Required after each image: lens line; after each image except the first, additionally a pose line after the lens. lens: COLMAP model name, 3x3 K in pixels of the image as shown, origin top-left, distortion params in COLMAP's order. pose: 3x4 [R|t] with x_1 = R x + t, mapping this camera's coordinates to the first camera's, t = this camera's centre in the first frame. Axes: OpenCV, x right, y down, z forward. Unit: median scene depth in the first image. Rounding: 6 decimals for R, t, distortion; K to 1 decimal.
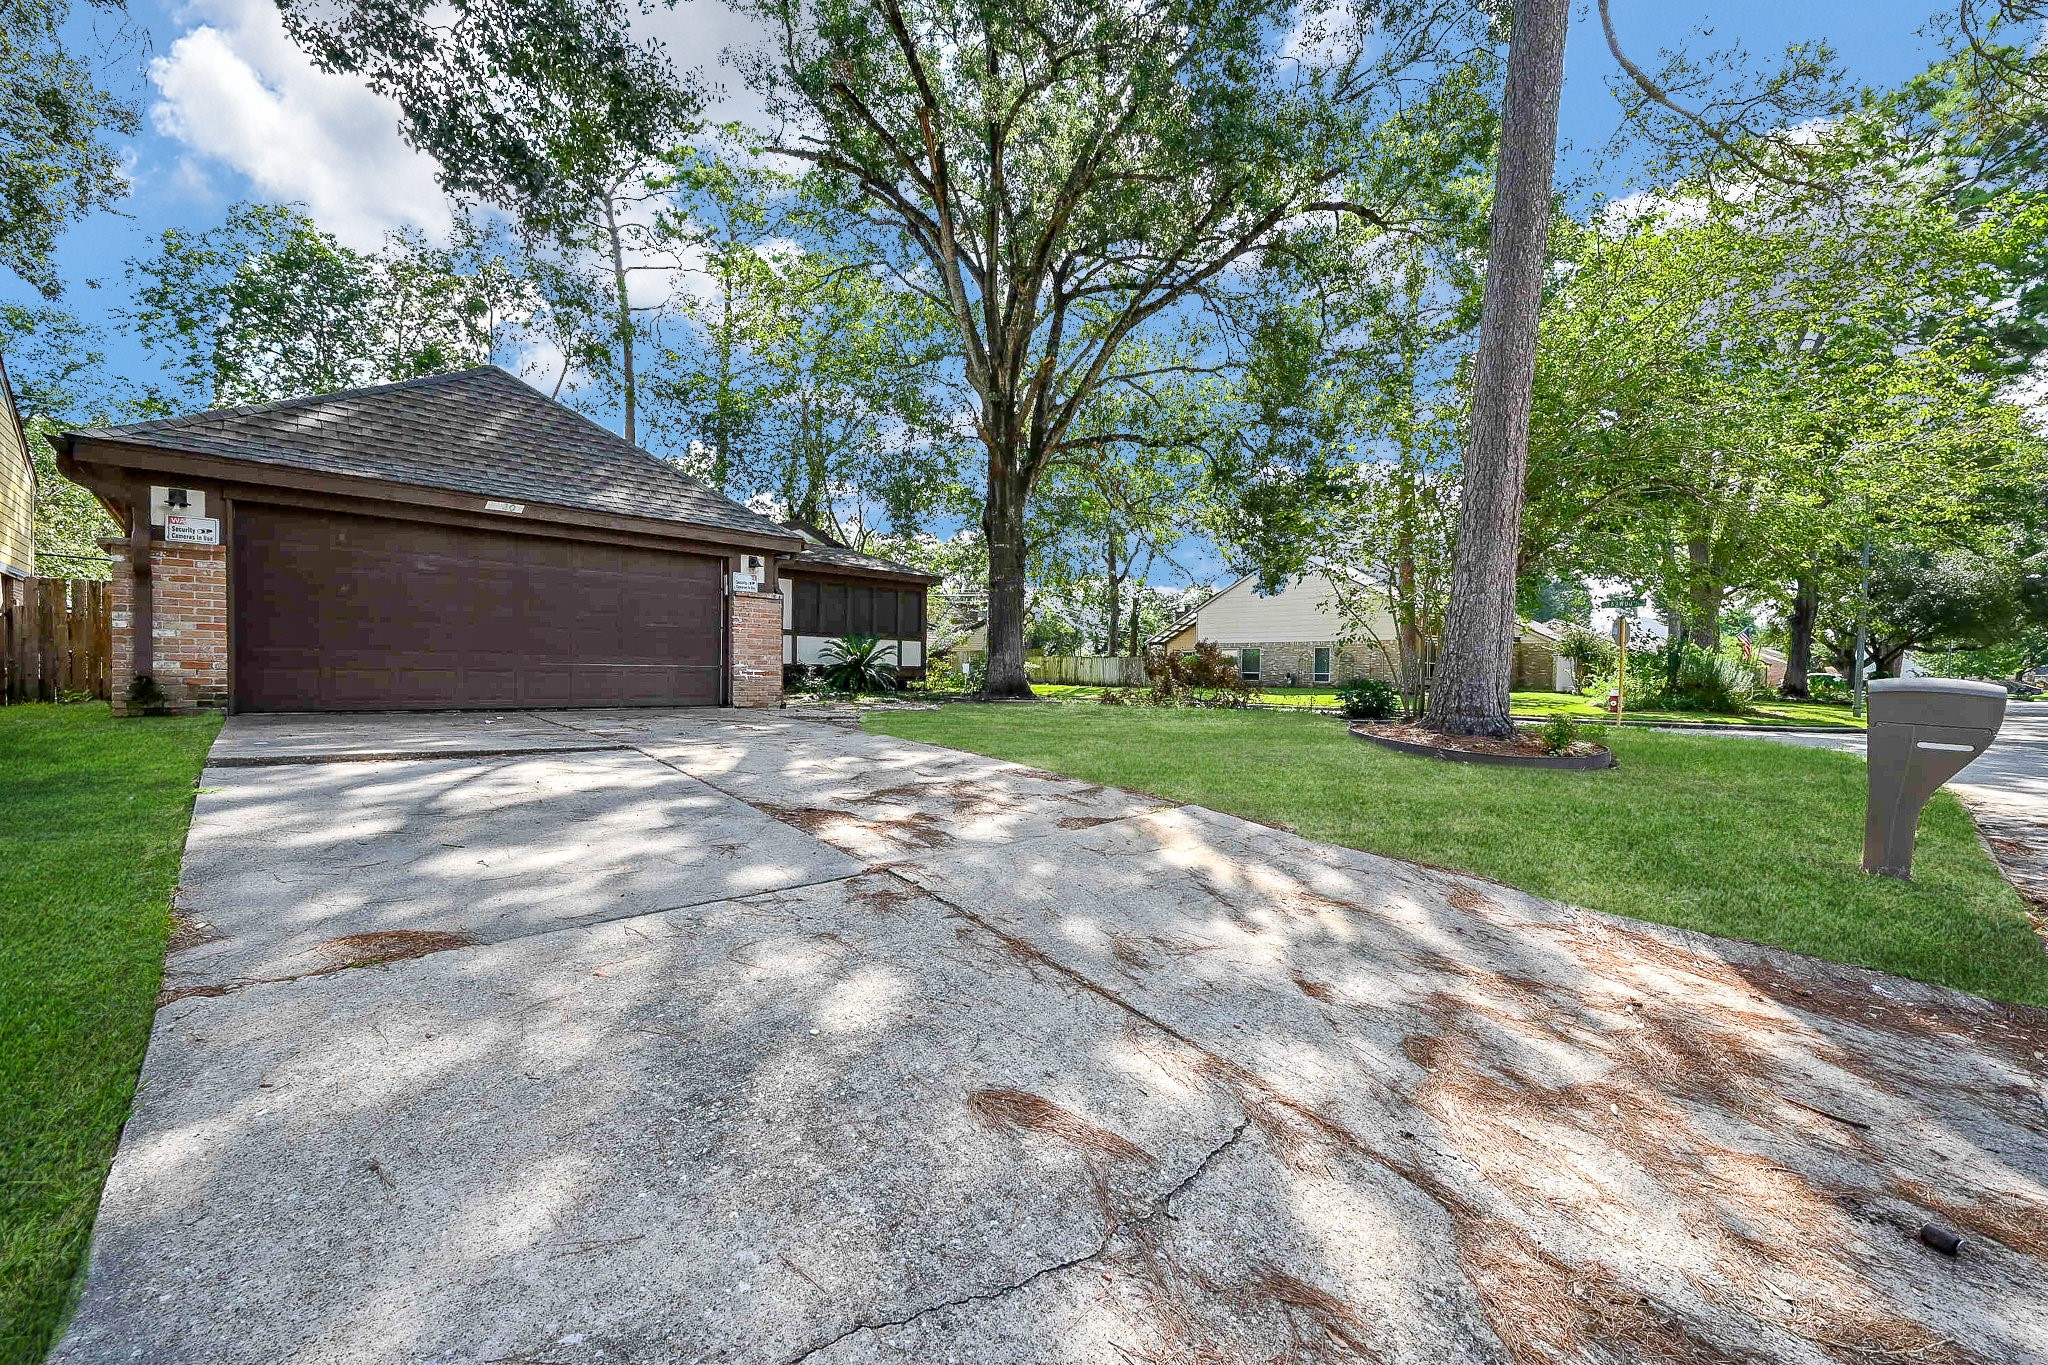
lens RADIAL K [[806.3, 0, 1020.0], [0, 806.3, 678.3], [0, 0, 1]] dist [-0.001435, -0.000271]
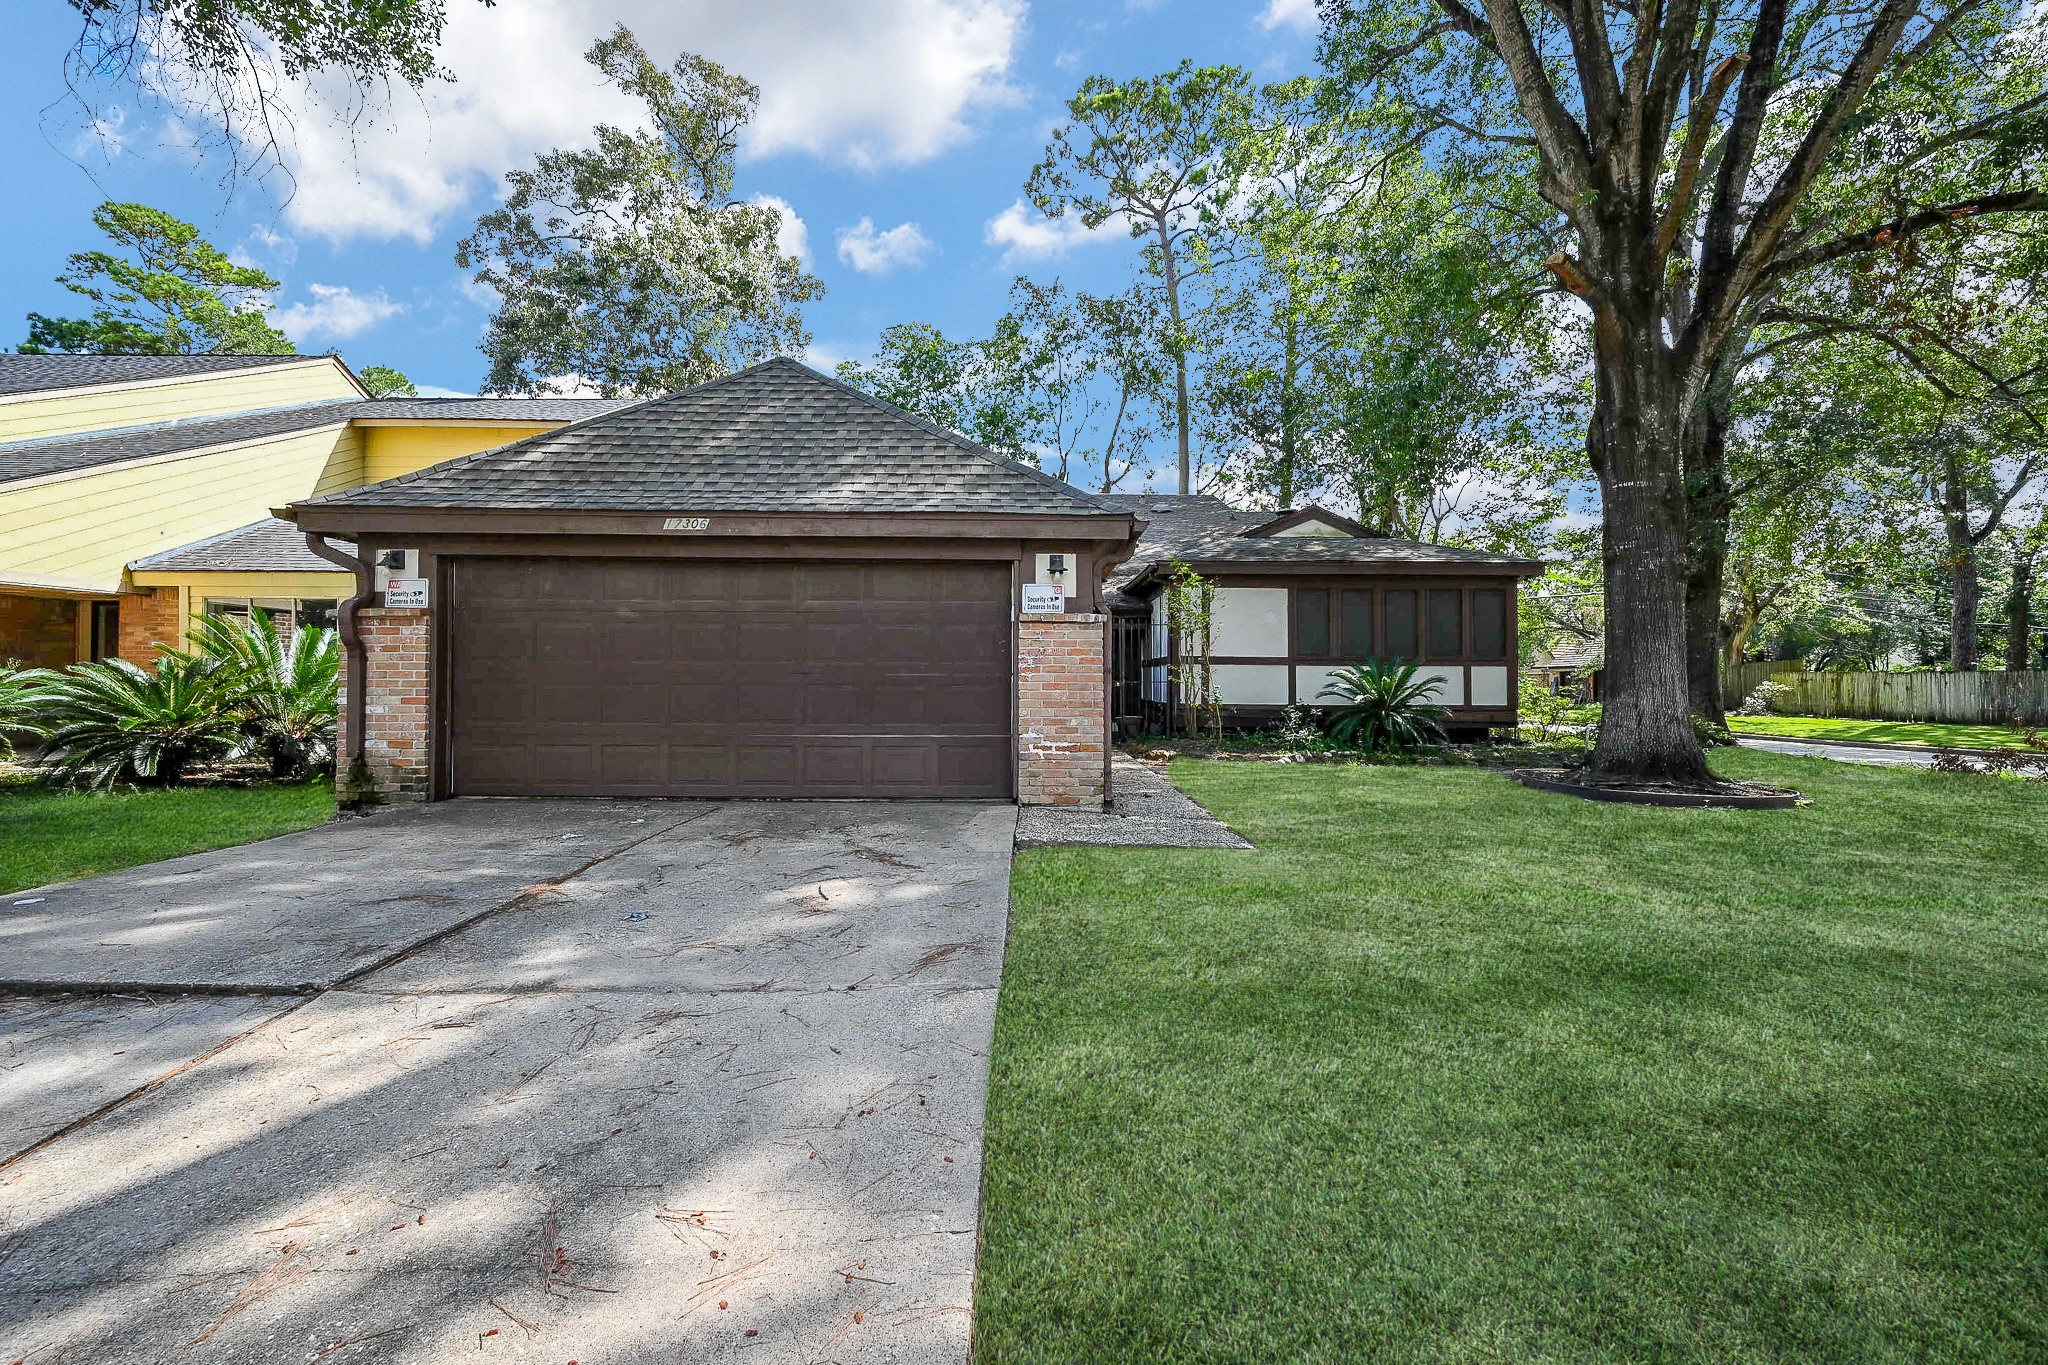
lens RADIAL K [[806.3, 0, 1037.2], [0, 806.3, 671.1], [0, 0, 1]] dist [-0.001435, -0.000271]
pose [[0.736404, -0.023677, -0.676128, 0.043867], [0.003140, 0.999496, -0.031581, -0.029237], [0.676535, 0.021133, 0.736107, 0.358281]]
